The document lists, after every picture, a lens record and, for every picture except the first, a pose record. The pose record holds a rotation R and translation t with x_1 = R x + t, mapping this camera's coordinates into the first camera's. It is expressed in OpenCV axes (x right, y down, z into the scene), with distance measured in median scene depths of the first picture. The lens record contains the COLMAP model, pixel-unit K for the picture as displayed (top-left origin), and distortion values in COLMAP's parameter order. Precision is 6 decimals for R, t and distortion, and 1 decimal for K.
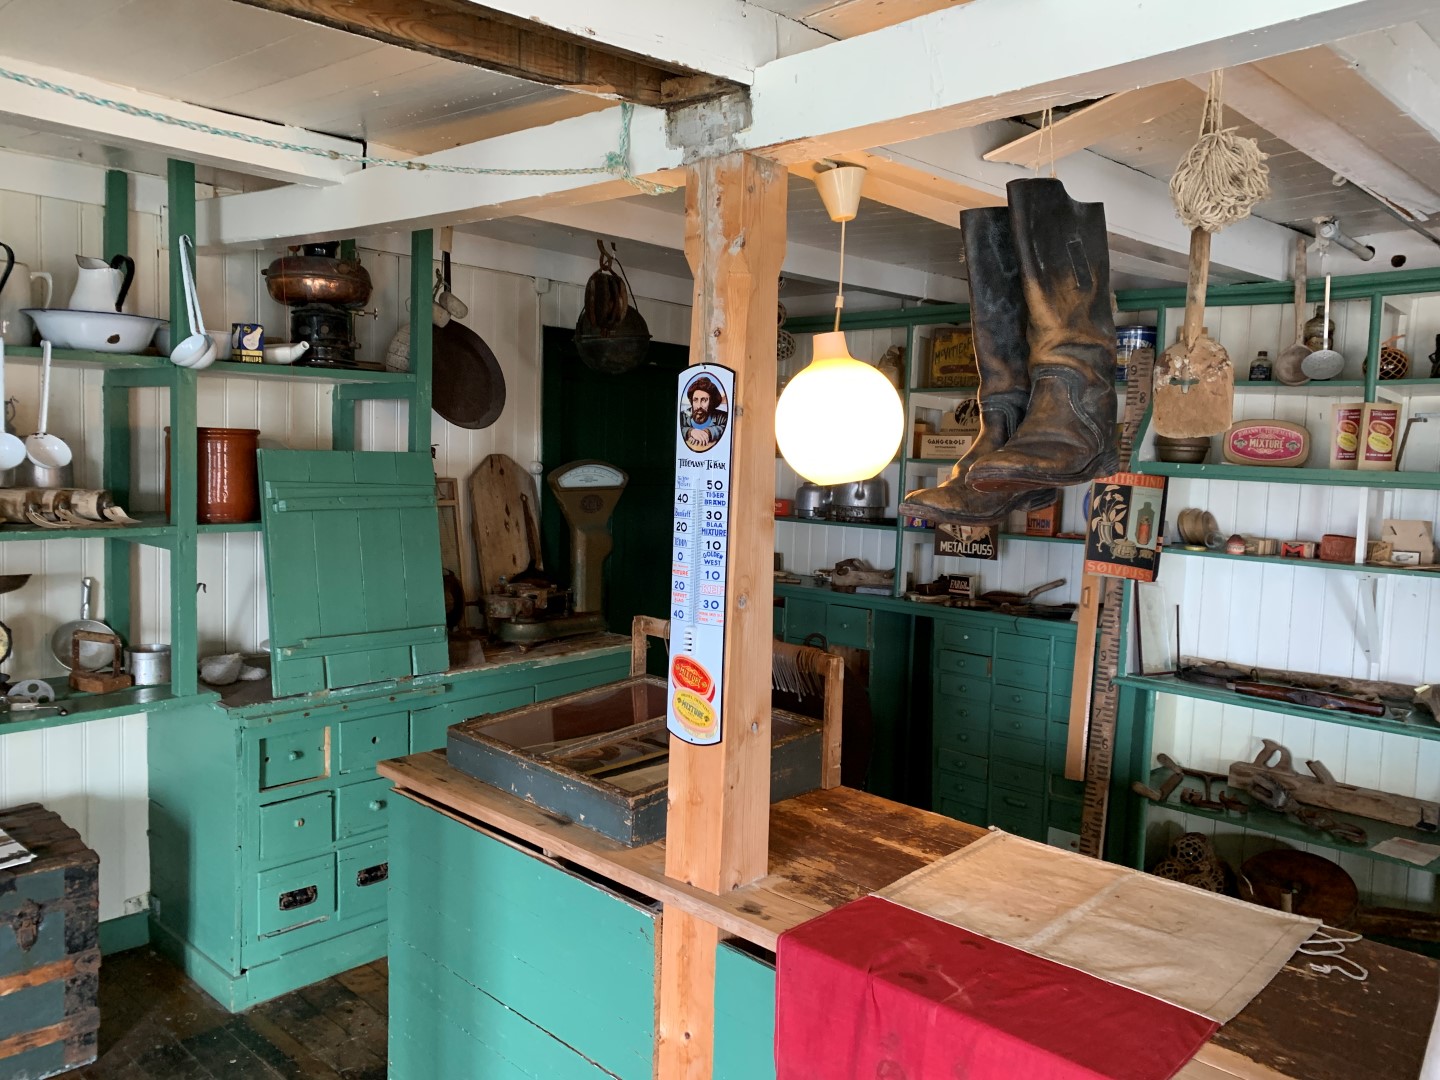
lens RADIAL K [[1103.0, 0, 714.3], [0, 1103.0, 537.4], [0, 0, 1]] dist [0.066714, -0.080403]
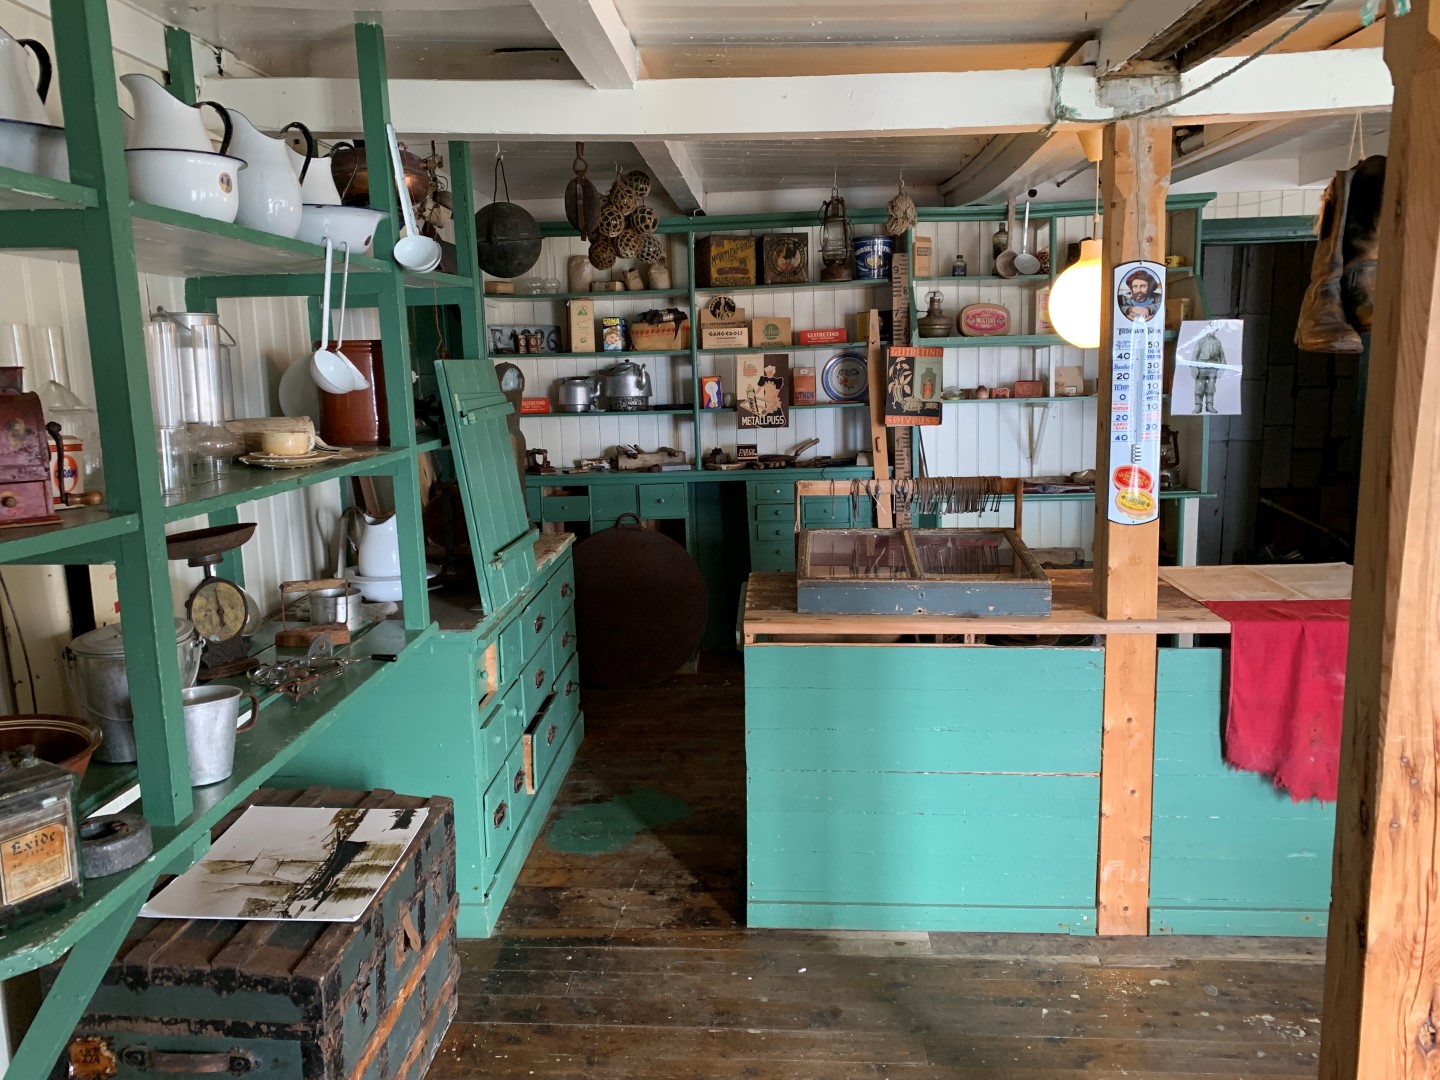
lens RADIAL K [[1109.5, 0, 693.9], [0, 1109.5, 534.4], [0, 0, 1]] dist [0.220271, -0.517376]
pose [[0.767839, -0.153023, 0.622100, -0.824650], [0.104067, 0.987950, 0.114567, -0.019636], [-0.632134, -0.023229, 0.774510, 0.118511]]
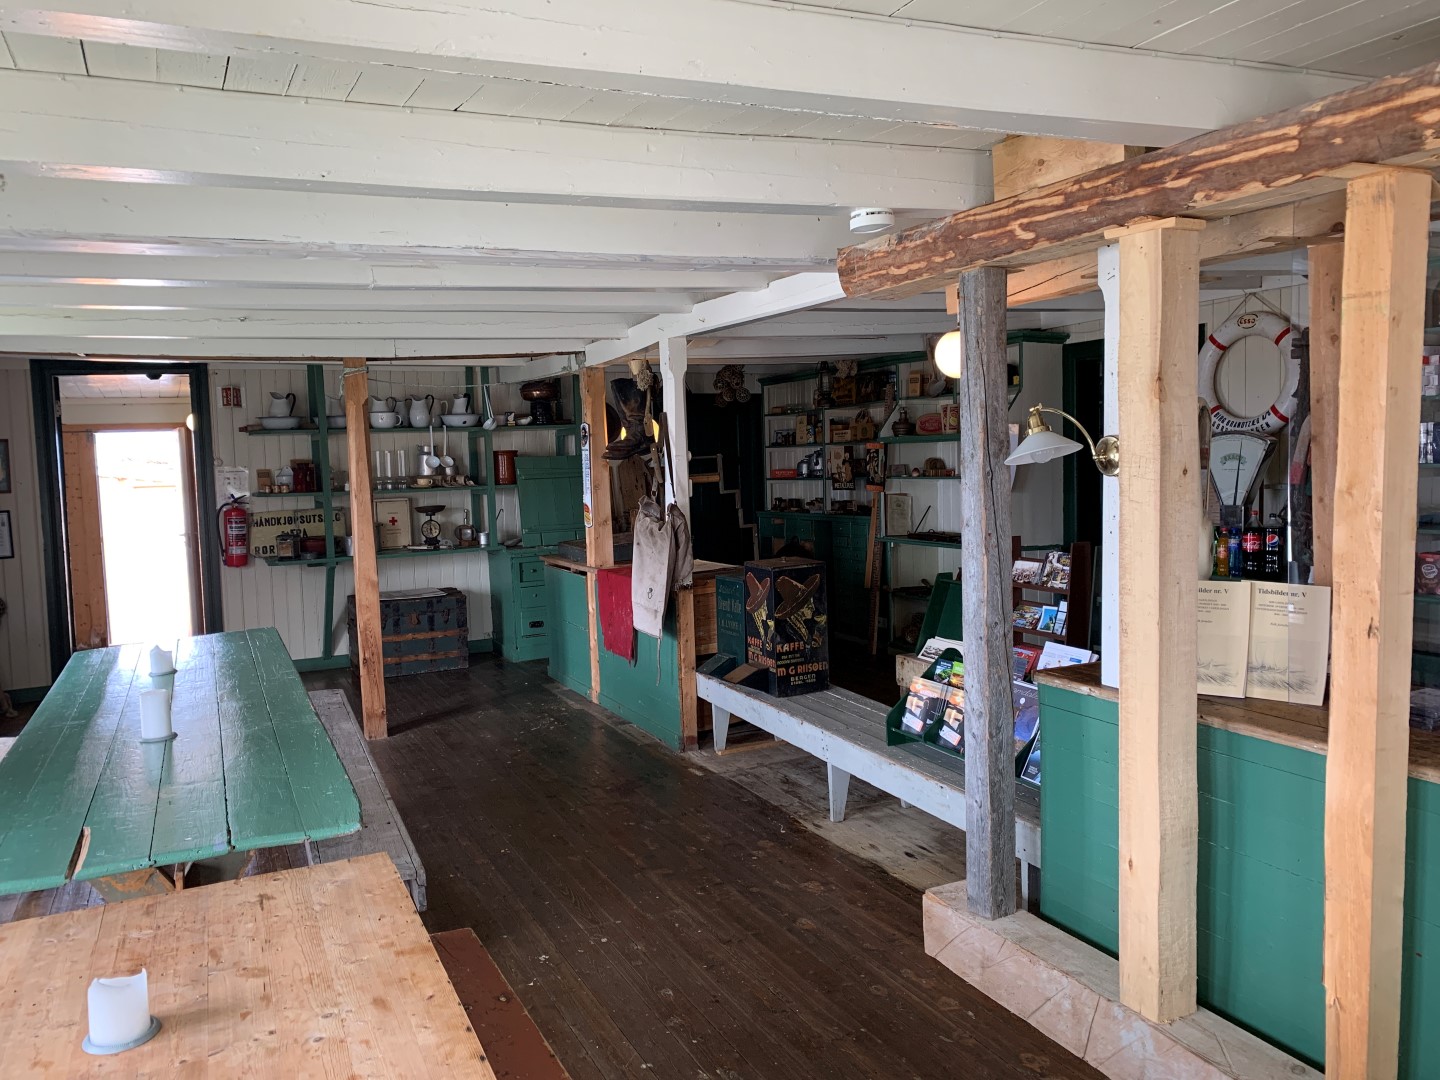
lens RADIAL K [[1109.5, 0, 693.9], [0, 1109.5, 534.4], [0, 0, 1]] dist [0.220271, -0.517376]
pose [[0.925680, -0.040026, -0.376183, 0.981048], [0.035271, 0.999187, -0.019521, 0.172201], [0.376659, 0.004802, 0.926340, -1.321056]]
